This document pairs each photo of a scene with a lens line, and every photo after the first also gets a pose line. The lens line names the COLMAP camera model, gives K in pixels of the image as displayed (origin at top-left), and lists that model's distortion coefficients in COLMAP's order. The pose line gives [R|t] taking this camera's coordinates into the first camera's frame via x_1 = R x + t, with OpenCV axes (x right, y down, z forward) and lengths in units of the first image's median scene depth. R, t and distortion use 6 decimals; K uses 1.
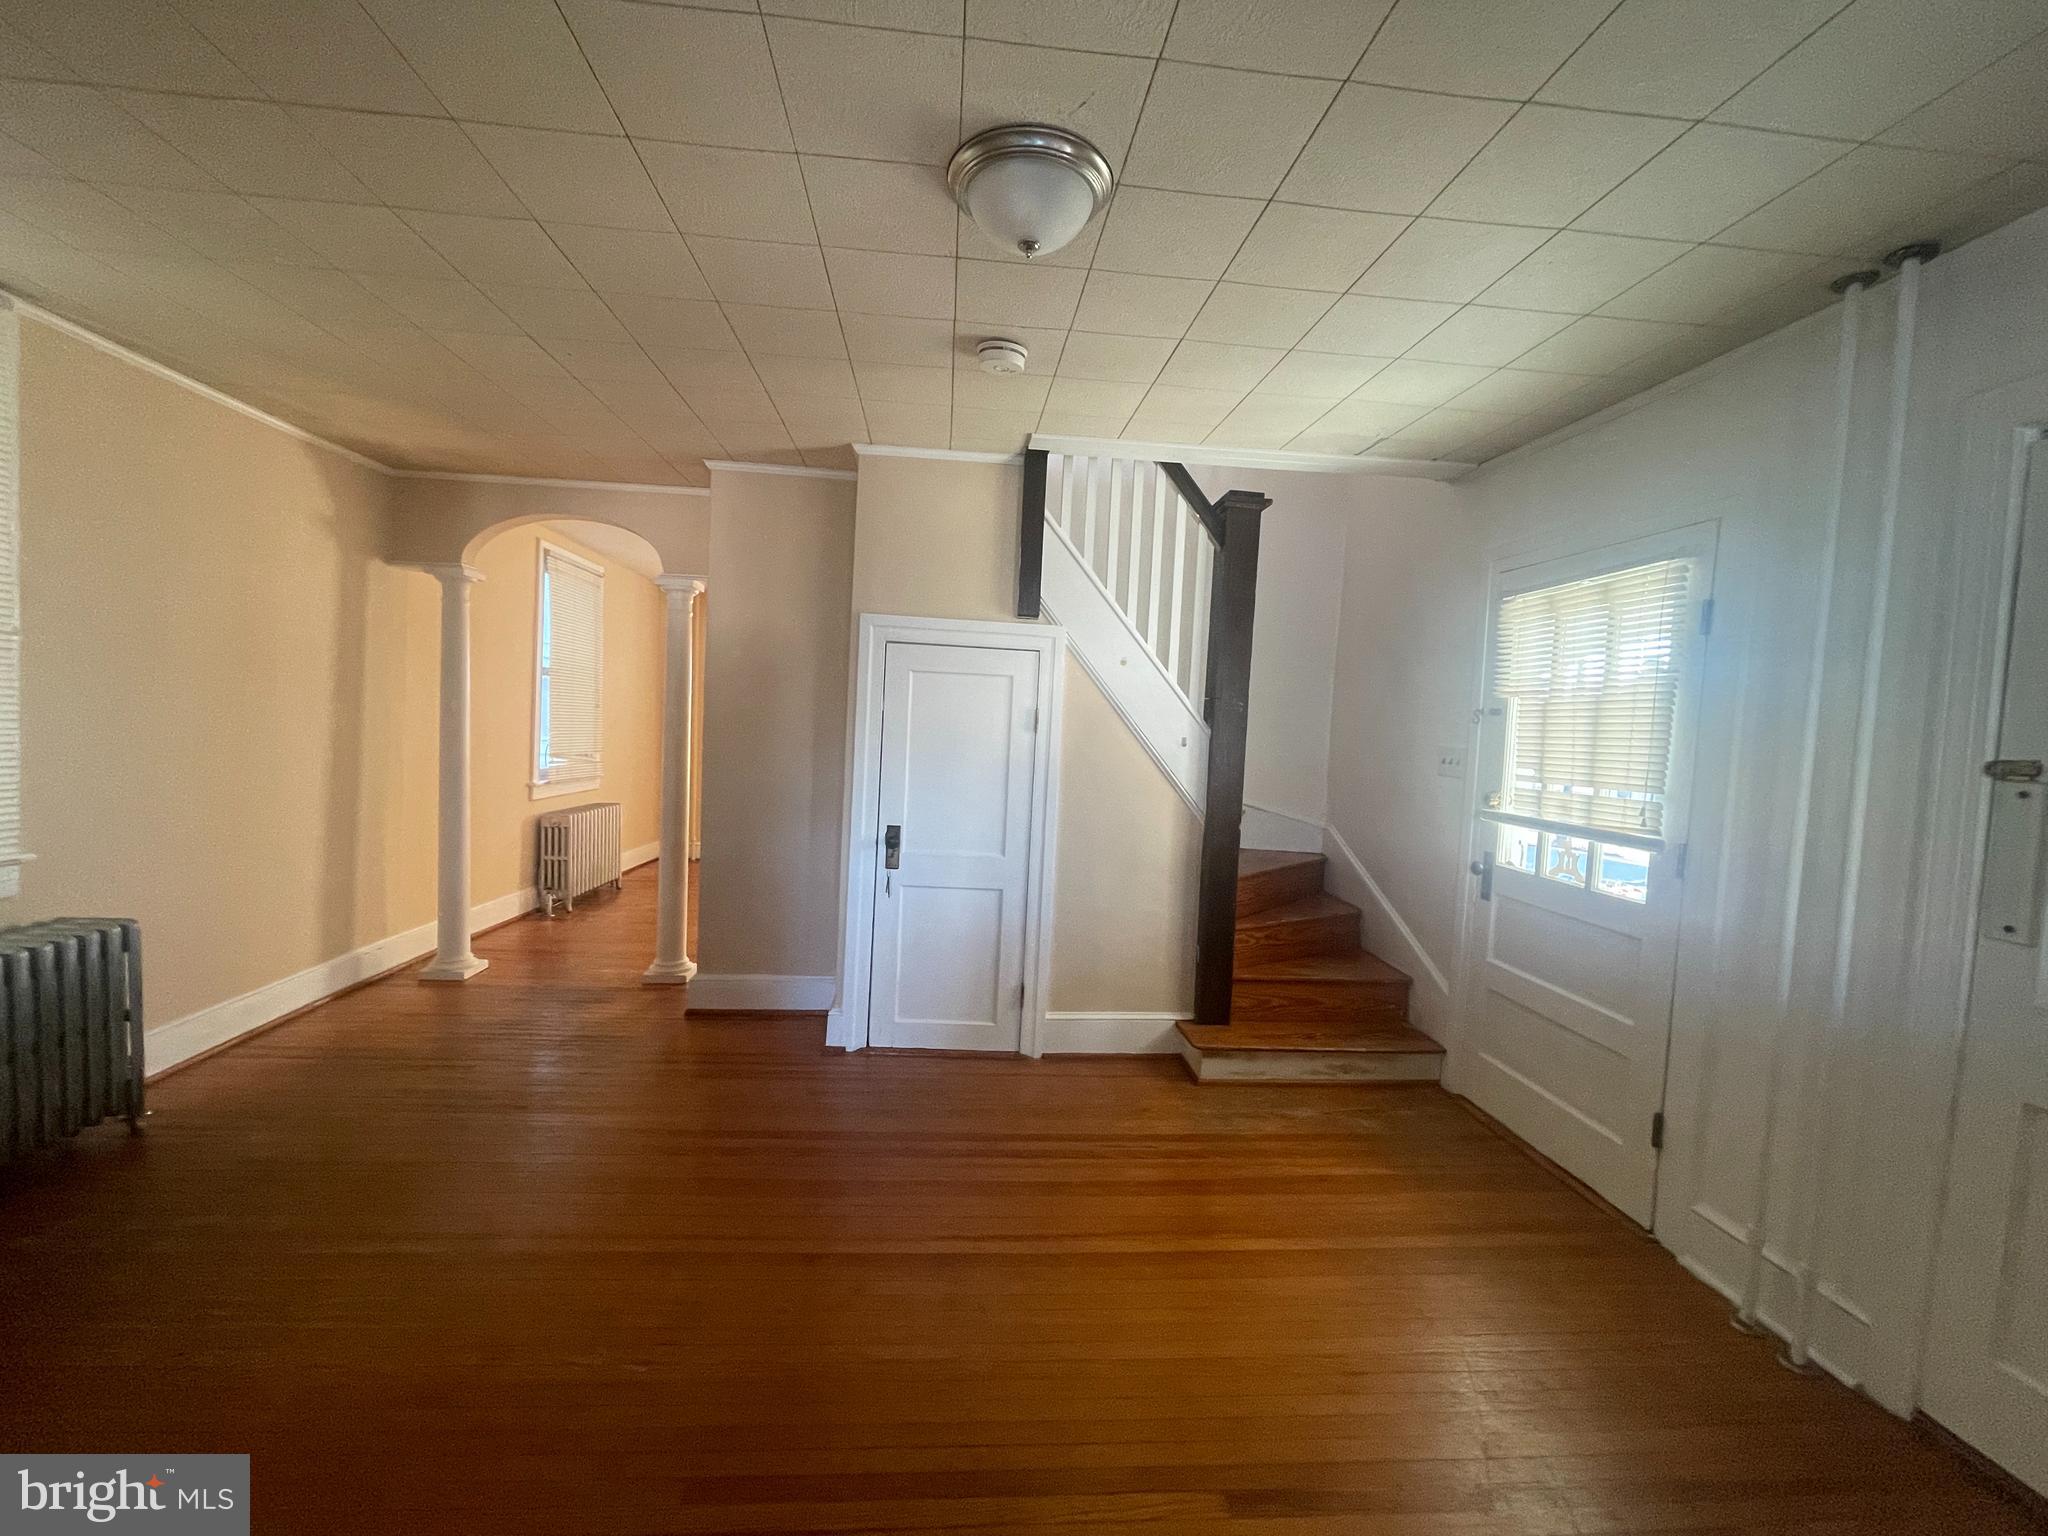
lens RADIAL K [[825.9, 0, 1013.1], [0, 825.9, 775.1], [0, 0, 1]] dist [-0.002722, 0.000282]
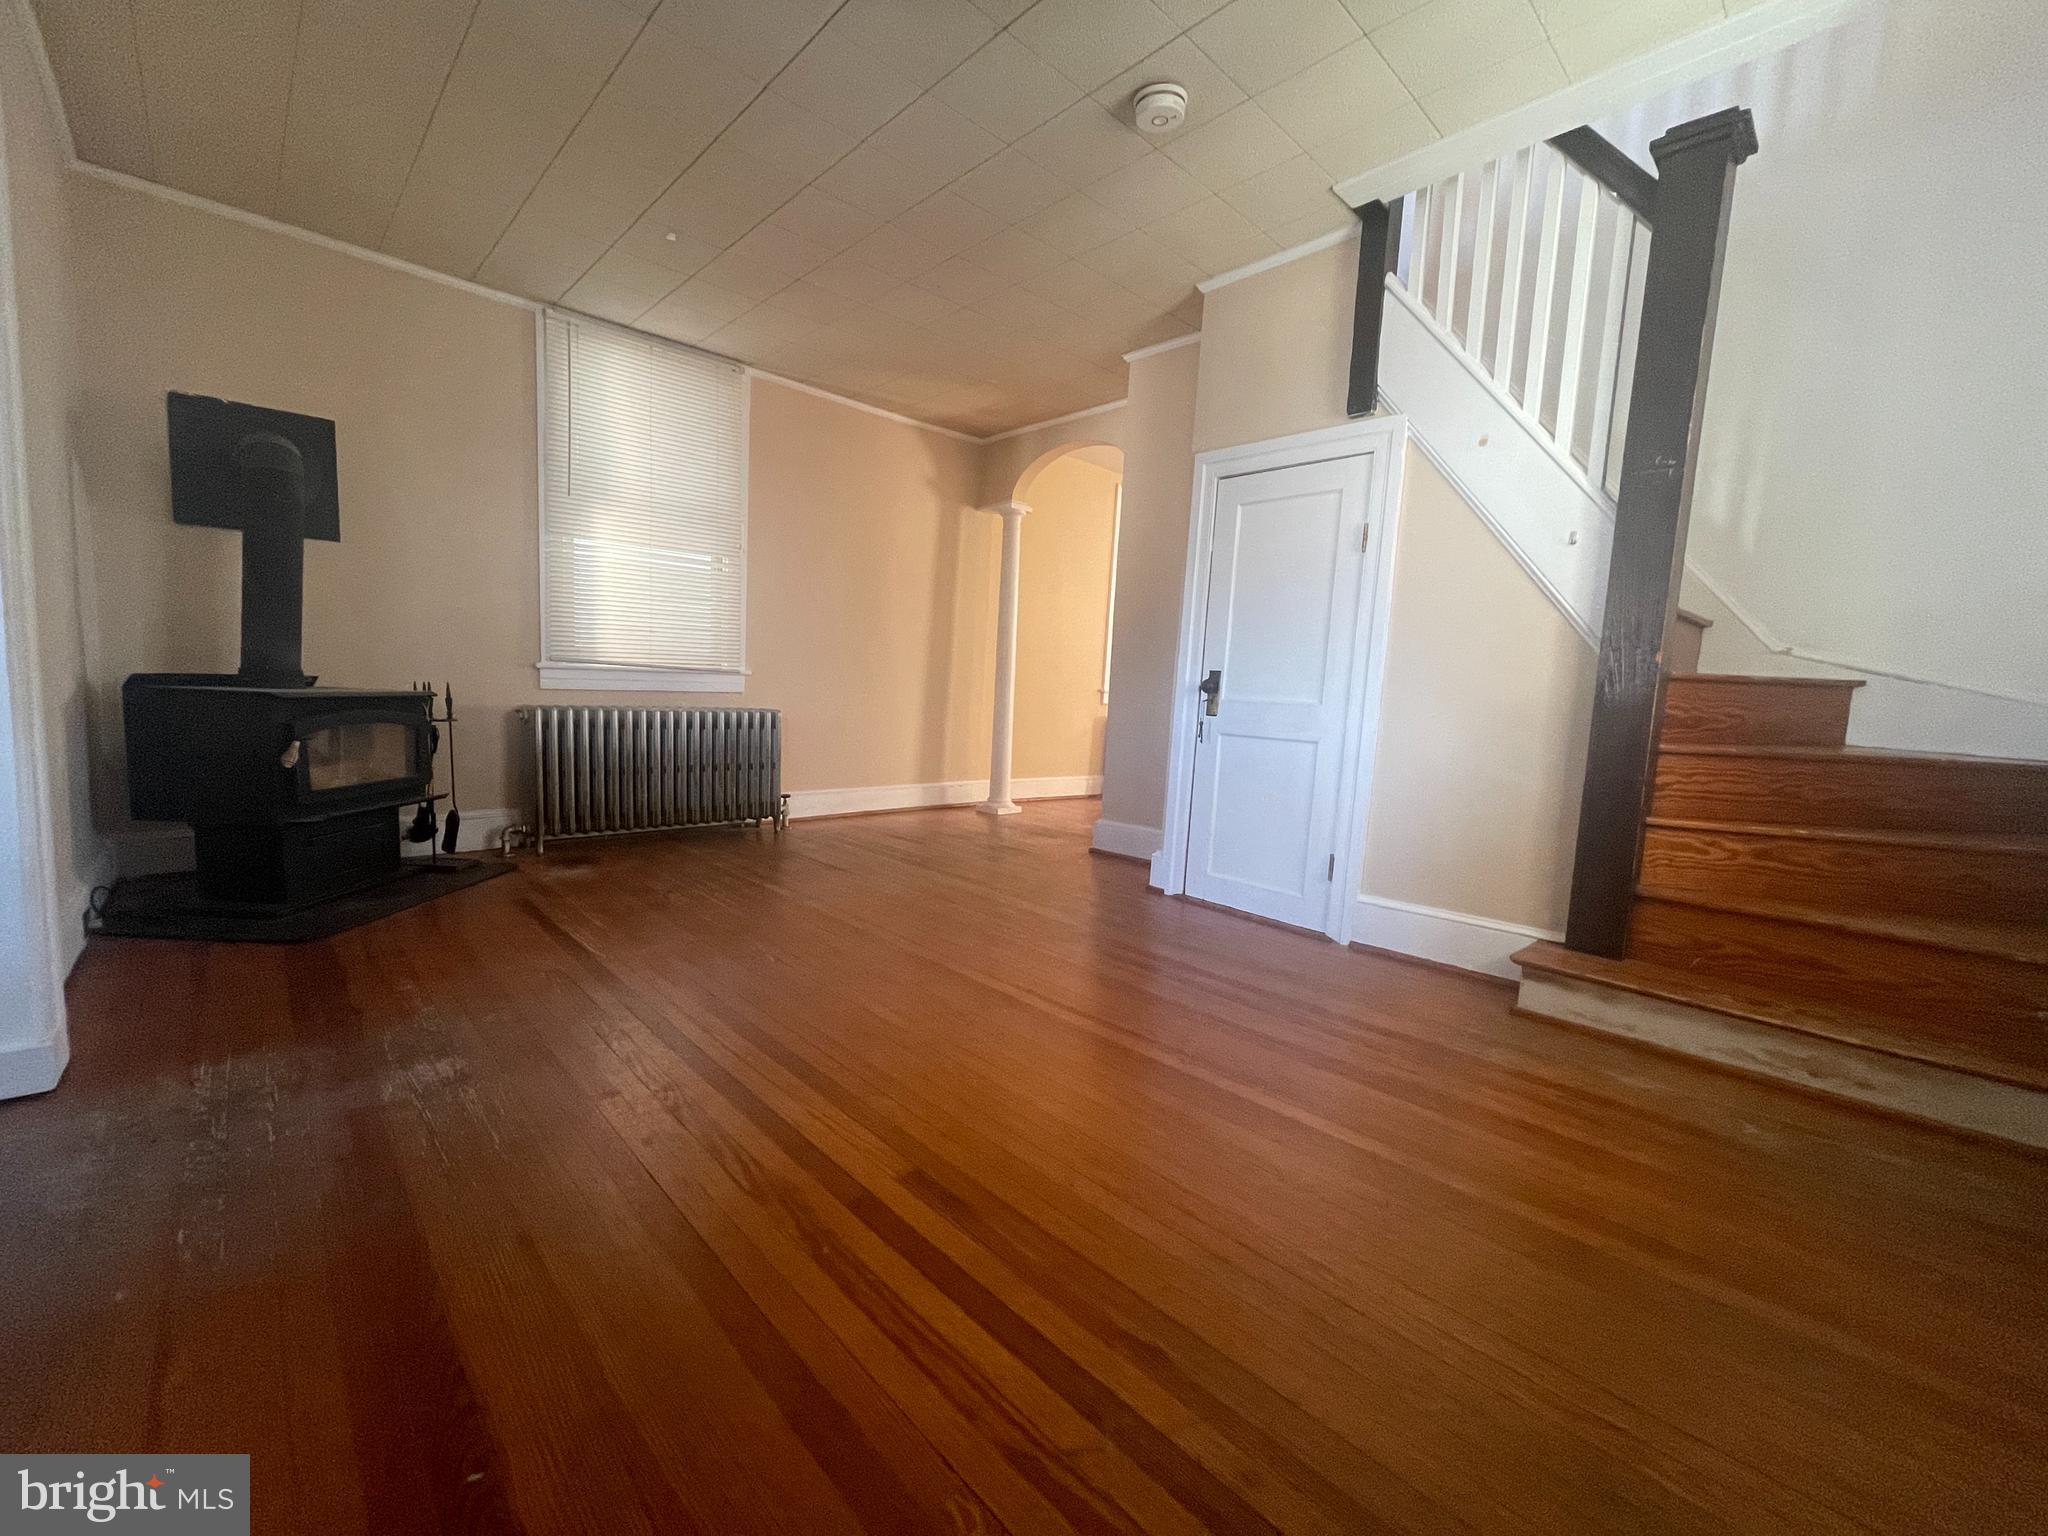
lens RADIAL K [[825.9, 0, 1016.1], [0, 825.9, 770.5], [0, 0, 1]] dist [-0.002722, 0.000282]
pose [[0.634435, 0.063017, -0.770403, 0.458646], [-0.059595, 0.997692, 0.032532, 0.160476], [0.770675, 0.025273, 0.636727, 0.206686]]
